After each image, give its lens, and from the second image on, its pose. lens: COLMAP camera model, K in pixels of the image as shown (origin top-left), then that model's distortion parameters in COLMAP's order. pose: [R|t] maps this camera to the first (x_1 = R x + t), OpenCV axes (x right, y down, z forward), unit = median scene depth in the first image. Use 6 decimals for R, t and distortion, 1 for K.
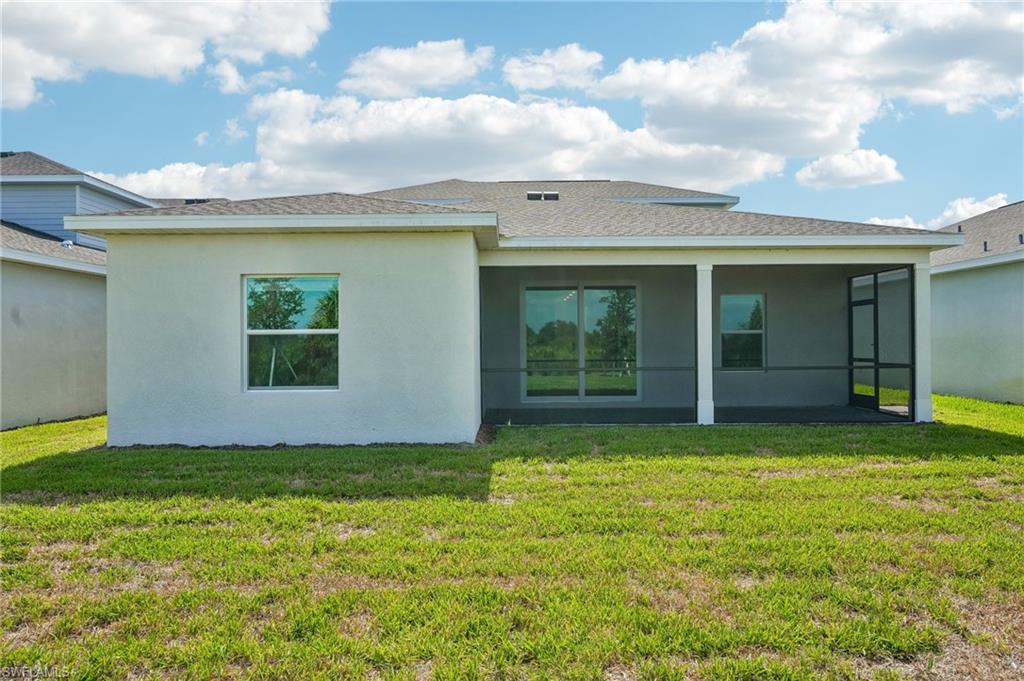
lens RADIAL K [[660.2, 0, 509.9], [0, 660.2, 339.2], [0, 0, 1]] dist [-0.020885, 0.000670]
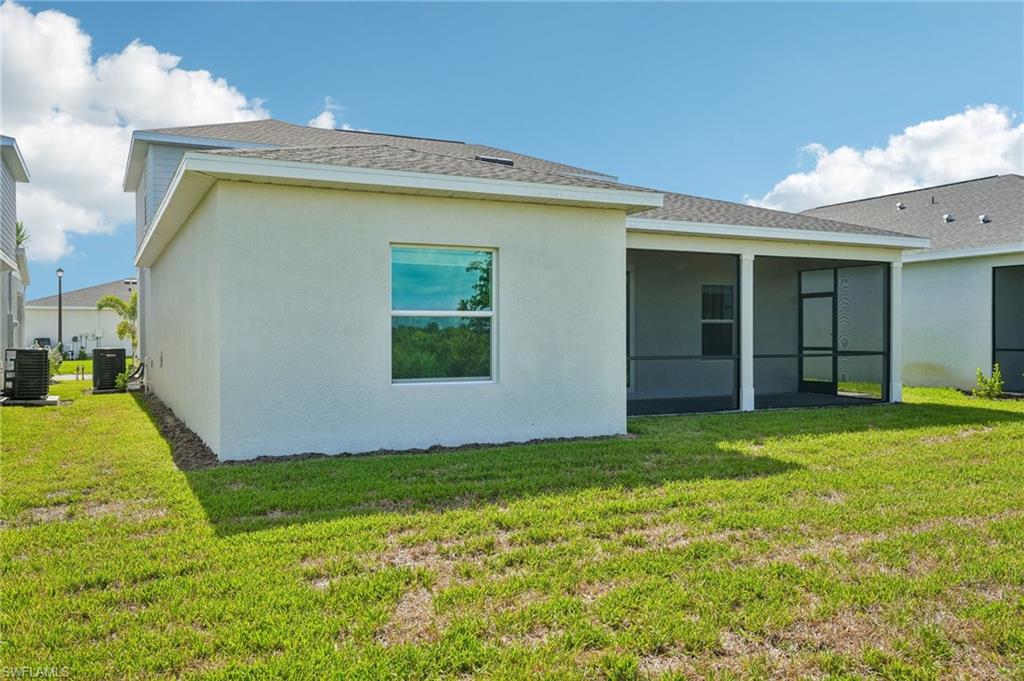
lens RADIAL K [[855.2, 0, 513.1], [0, 855.2, 341.3], [0, 0, 1]] dist [-0.033737, -0.005245]
pose [[0.897184, 0.002621, 0.441649, -0.624979], [-0.009084, 0.999880, 0.012520, 0.008241], [-0.441564, -0.015245, 0.897100, -0.024290]]
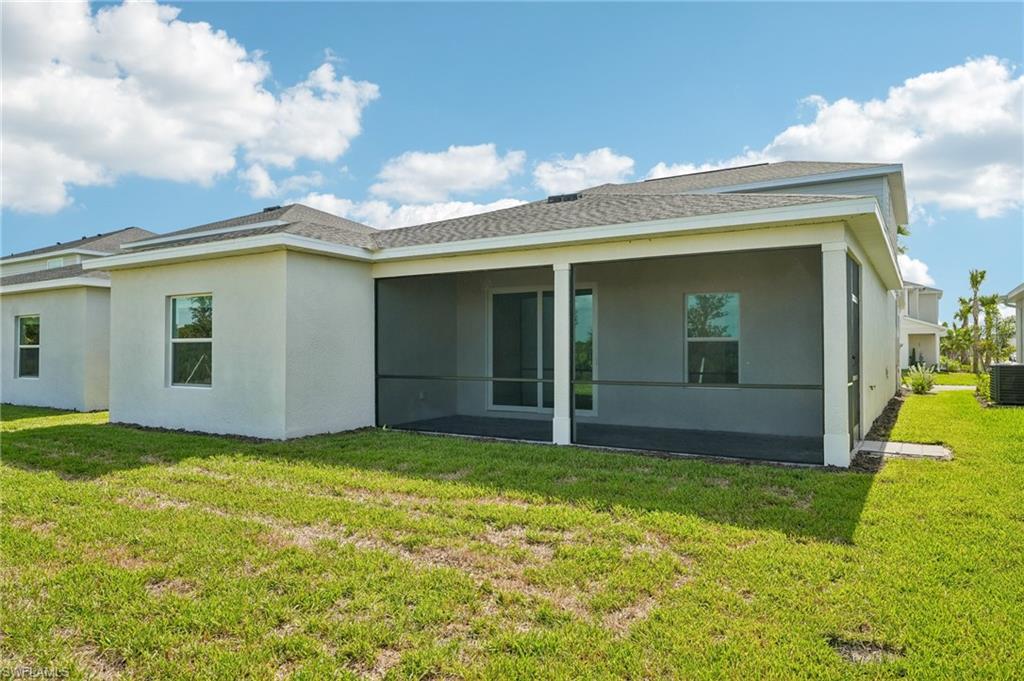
lens RADIAL K [[660.2, 0, 513.3], [0, 660.2, 340.4], [0, 0, 1]] dist [-0.020885, 0.000670]
pose [[0.851335, -0.003718, -0.524610, 0.722648], [-0.004638, 0.999882, -0.014612, 0.003406], [0.524603, 0.014873, 0.851217, 0.216104]]
